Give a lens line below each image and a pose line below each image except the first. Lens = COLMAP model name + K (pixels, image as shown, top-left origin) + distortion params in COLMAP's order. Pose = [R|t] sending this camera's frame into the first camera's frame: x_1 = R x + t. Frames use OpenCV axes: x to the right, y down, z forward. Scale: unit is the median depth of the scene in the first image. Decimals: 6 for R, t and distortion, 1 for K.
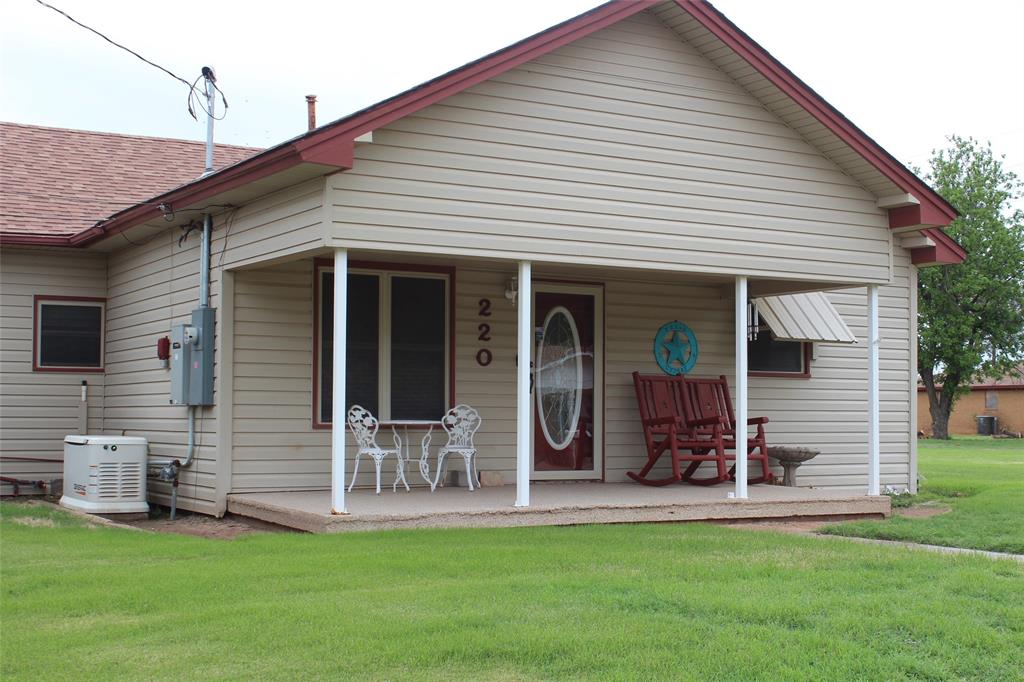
lens RADIAL K [[1367.3, 0, 513.8], [0, 1367.3, 345.3], [0, 0, 1]] dist [-0.060721, 0.000000]
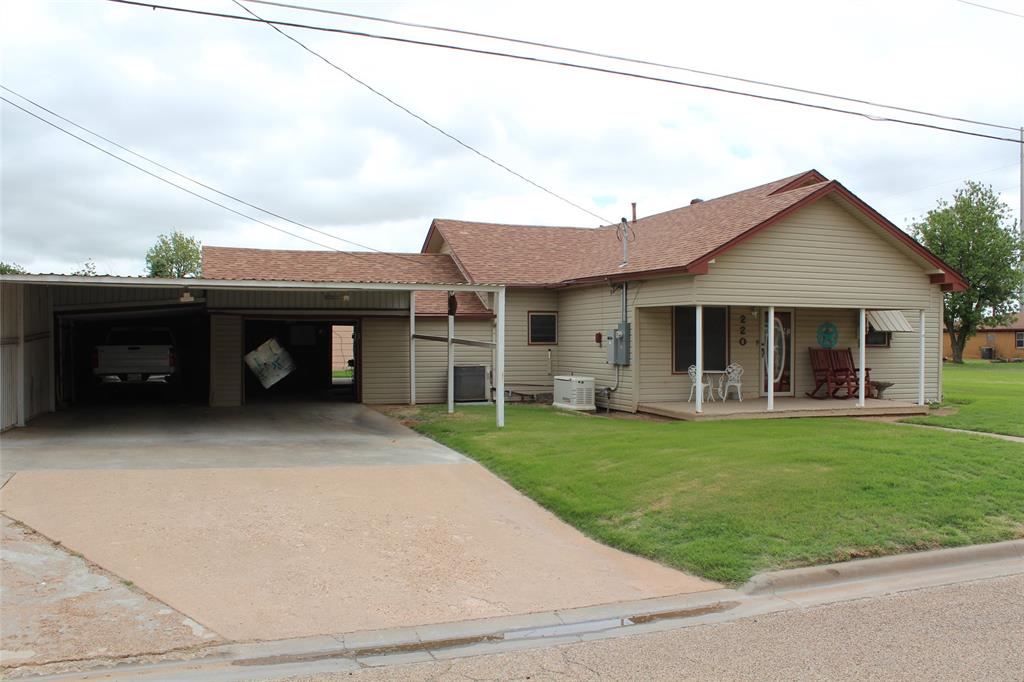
lens RADIAL K [[853.7, 0, 521.8], [0, 853.7, 352.6], [0, 0, 1]] dist [-0.157526, 0.119847]
pose [[0.983011, 0.000257, -0.183548, -0.125309], [0.011725, 0.997869, 0.064191, -0.067526], [0.183173, -0.065253, 0.980913, -0.429152]]
